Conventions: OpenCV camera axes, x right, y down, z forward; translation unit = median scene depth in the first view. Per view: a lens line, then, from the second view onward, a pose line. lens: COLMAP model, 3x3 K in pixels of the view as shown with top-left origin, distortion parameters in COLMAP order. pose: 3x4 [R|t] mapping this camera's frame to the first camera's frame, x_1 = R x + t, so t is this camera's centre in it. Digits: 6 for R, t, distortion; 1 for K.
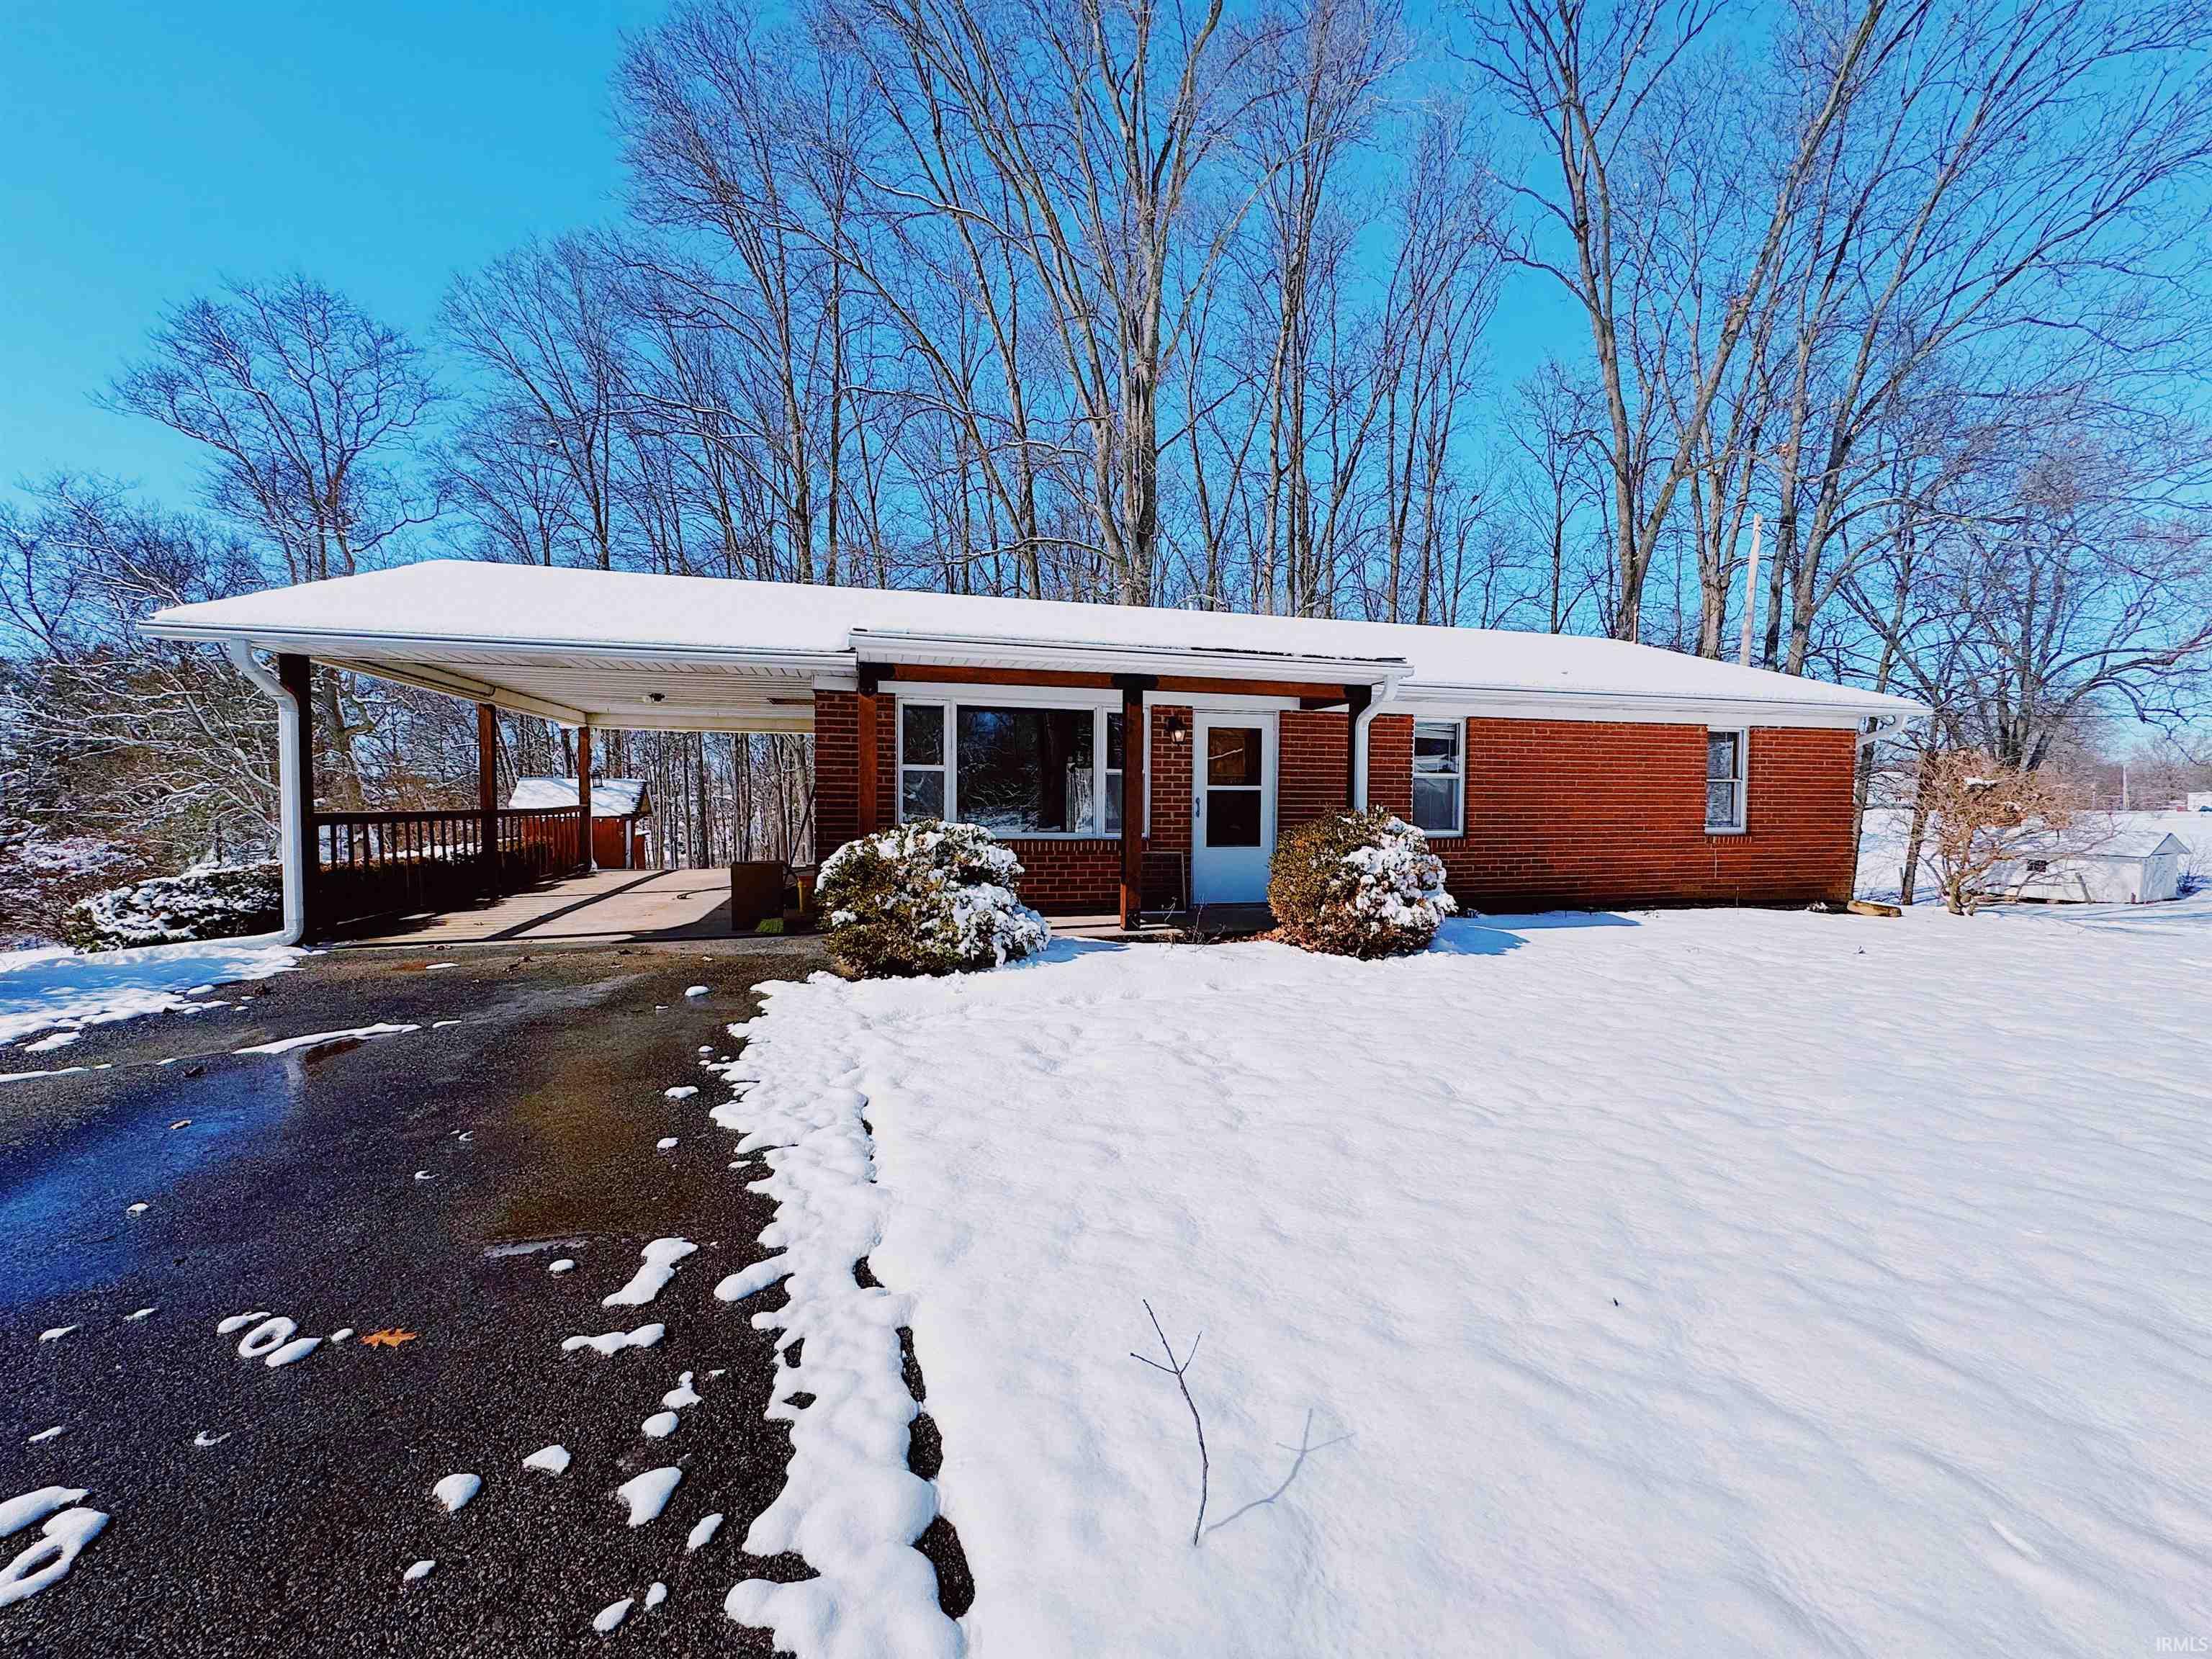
lens RADIAL K [[880.3, 0, 1108.0], [0, 880.3, 827.8], [0, 0, 1]] dist [-0.002722, 0.000347]
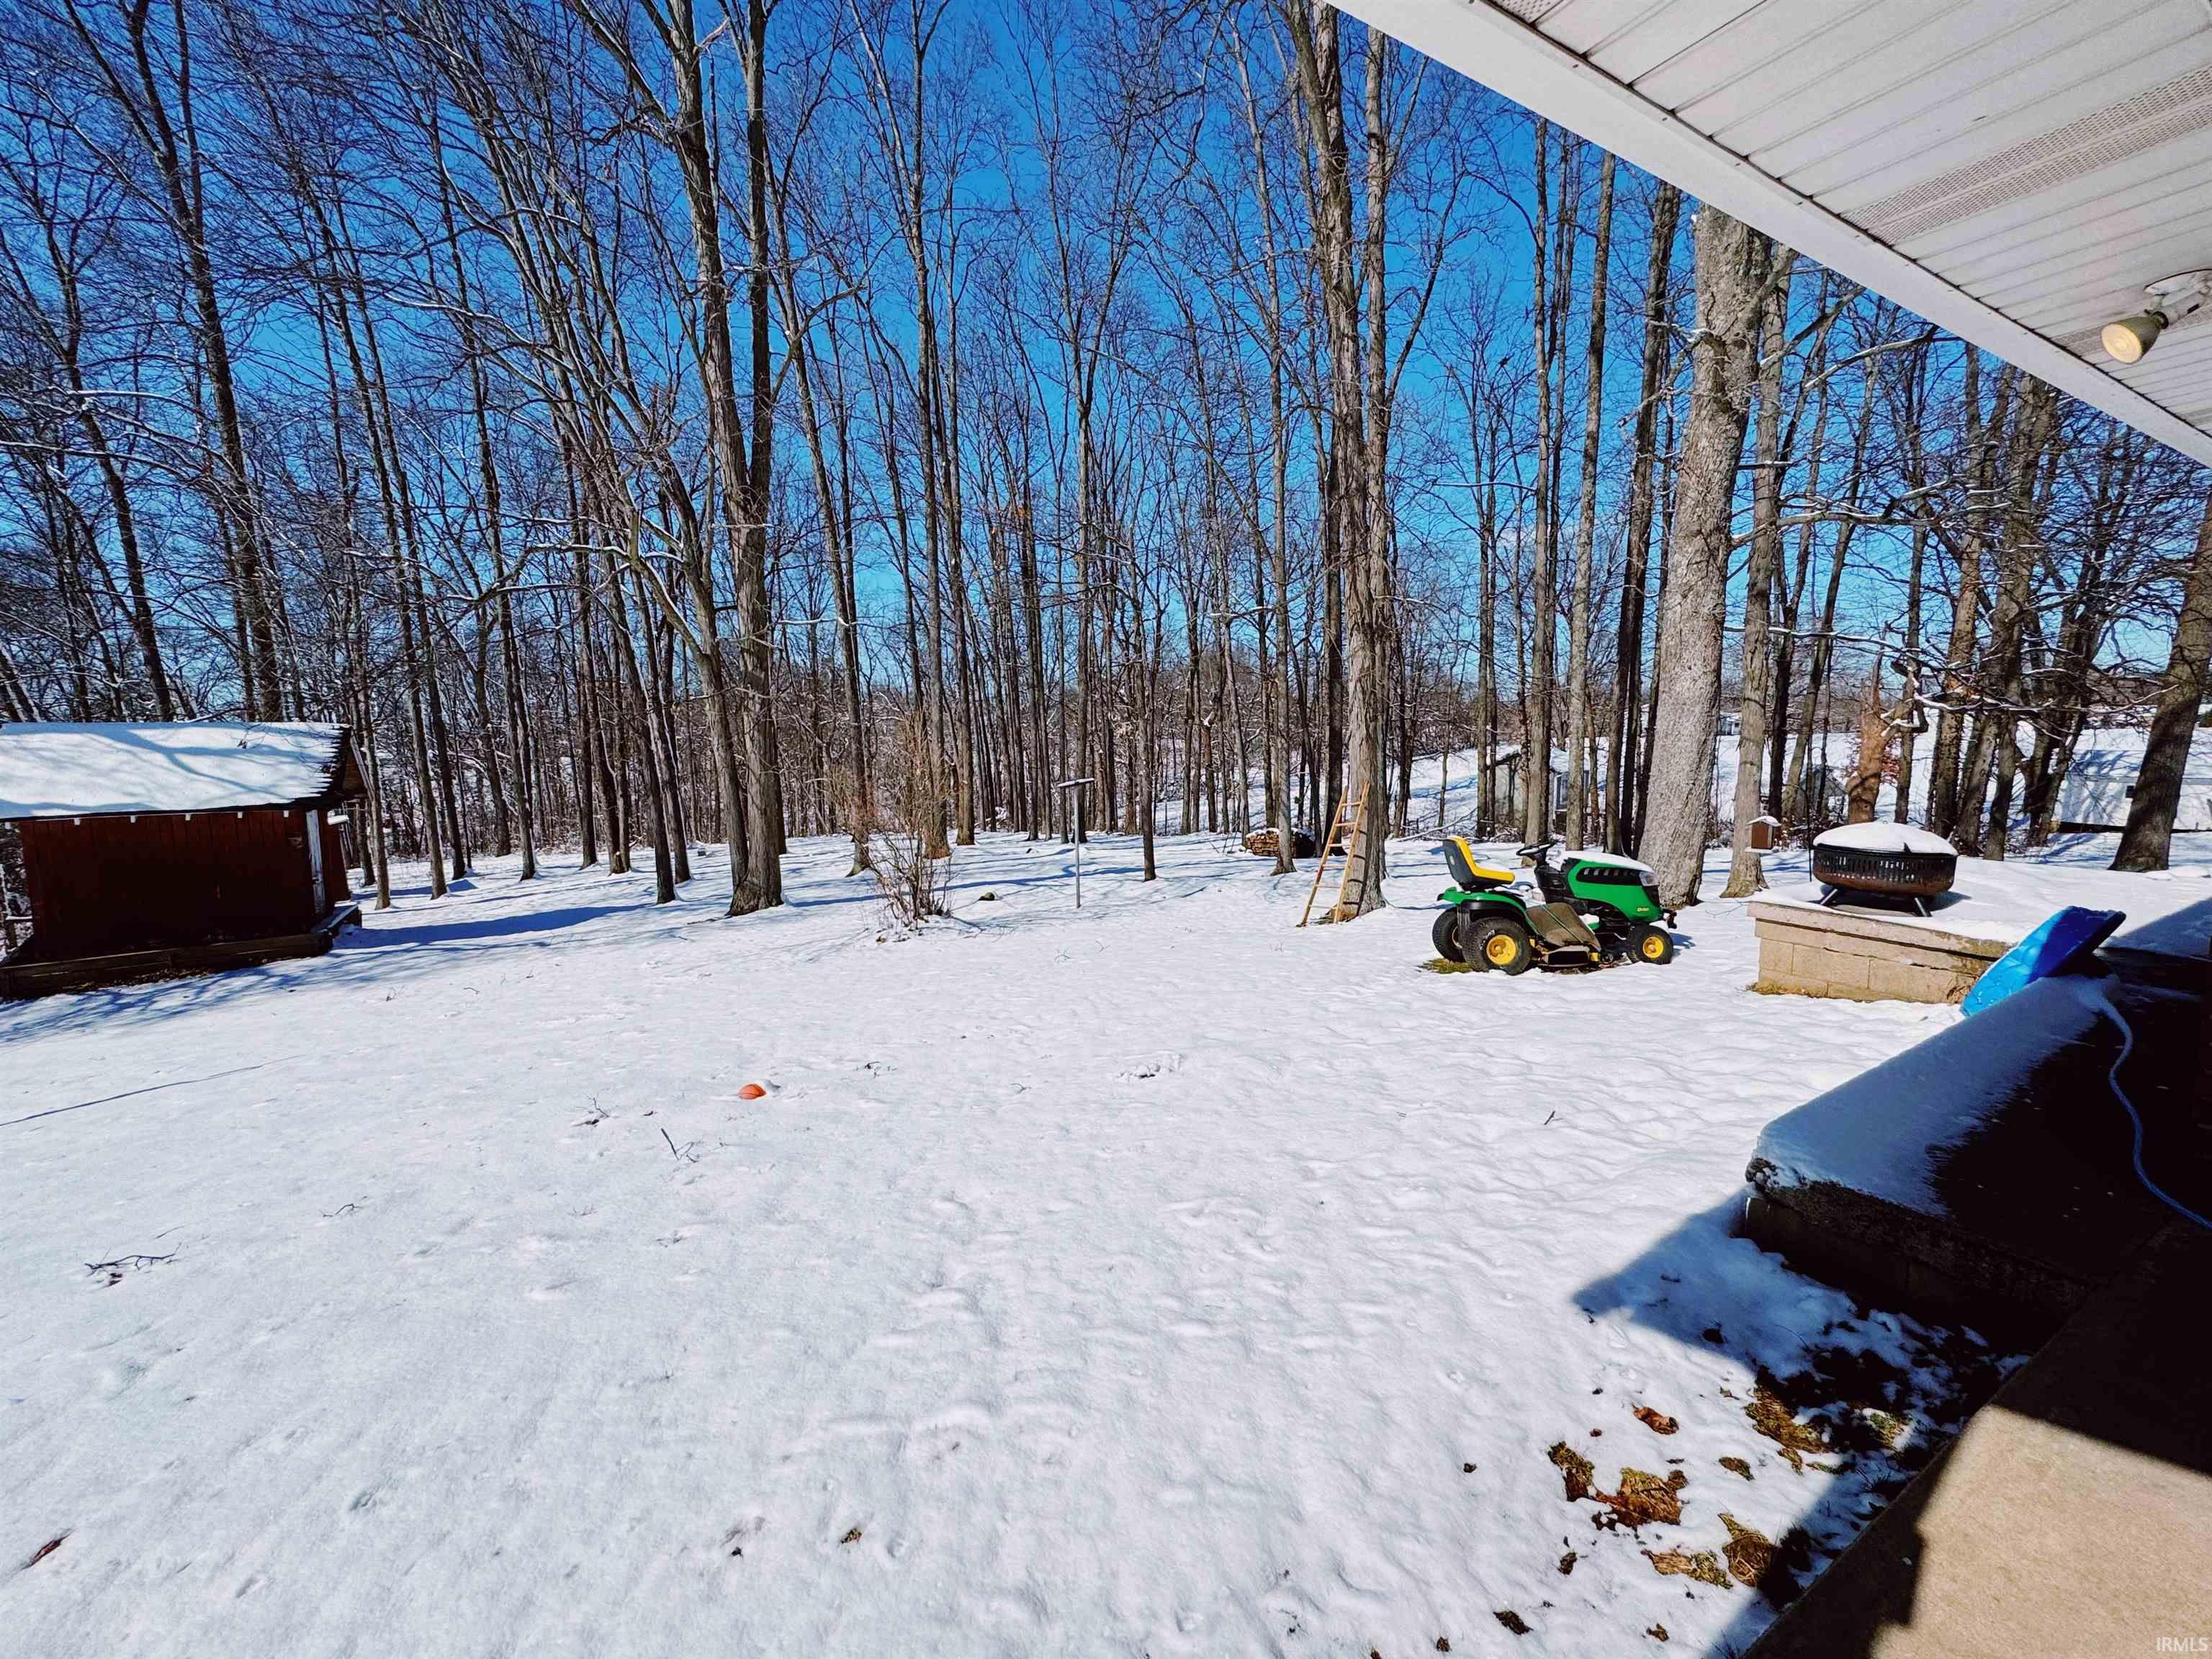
lens RADIAL K [[880.3, 0, 1106.8], [0, 880.3, 831.1], [0, 0, 1]] dist [-0.002722, 0.000347]
pose [[0.967546, -0.047470, 0.248198, -0.713033], [0.030508, 0.996956, 0.071747, -0.052652], [-0.250848, -0.061847, 0.966049, 1.248461]]
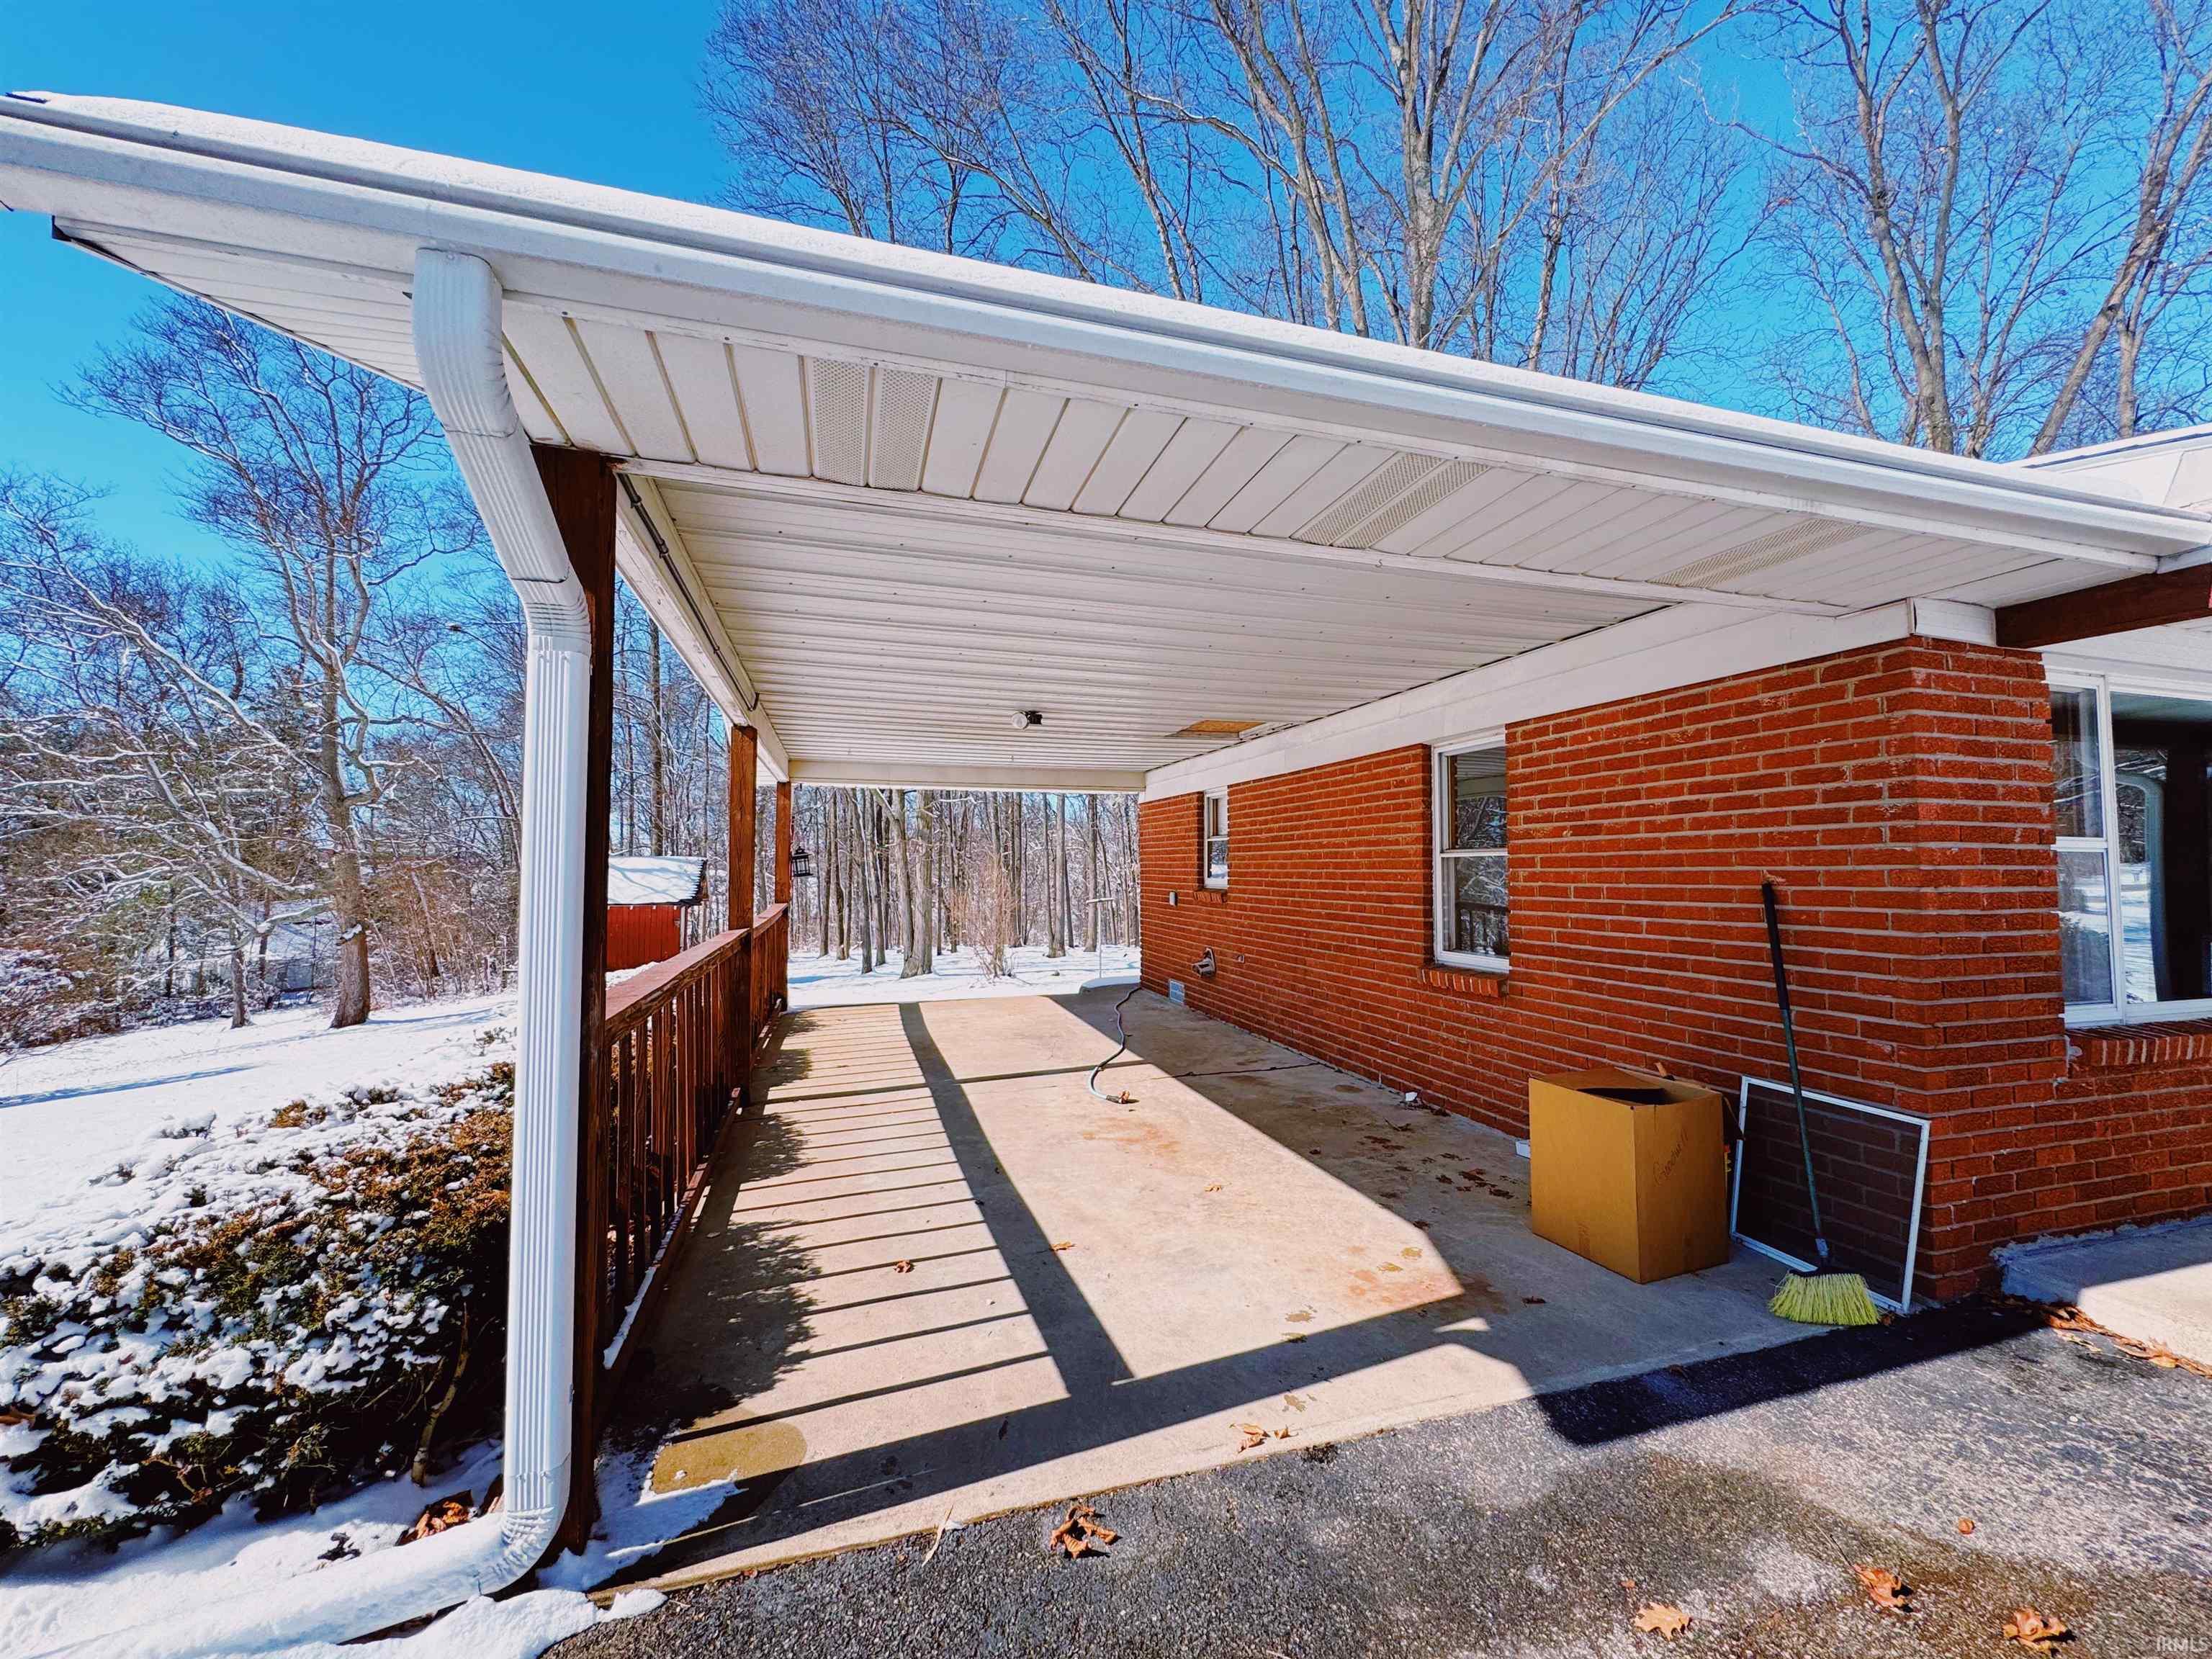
lens RADIAL K [[880.3, 0, 1099.4], [0, 880.3, 830.1], [0, 0, 1]] dist [-0.002722, 0.000347]
pose [[0.999761, -0.006073, 0.021015, -0.489662], [0.007720, 0.996826, -0.079232, -0.034901], [-0.020467, 0.079375, 0.996635, 0.465487]]
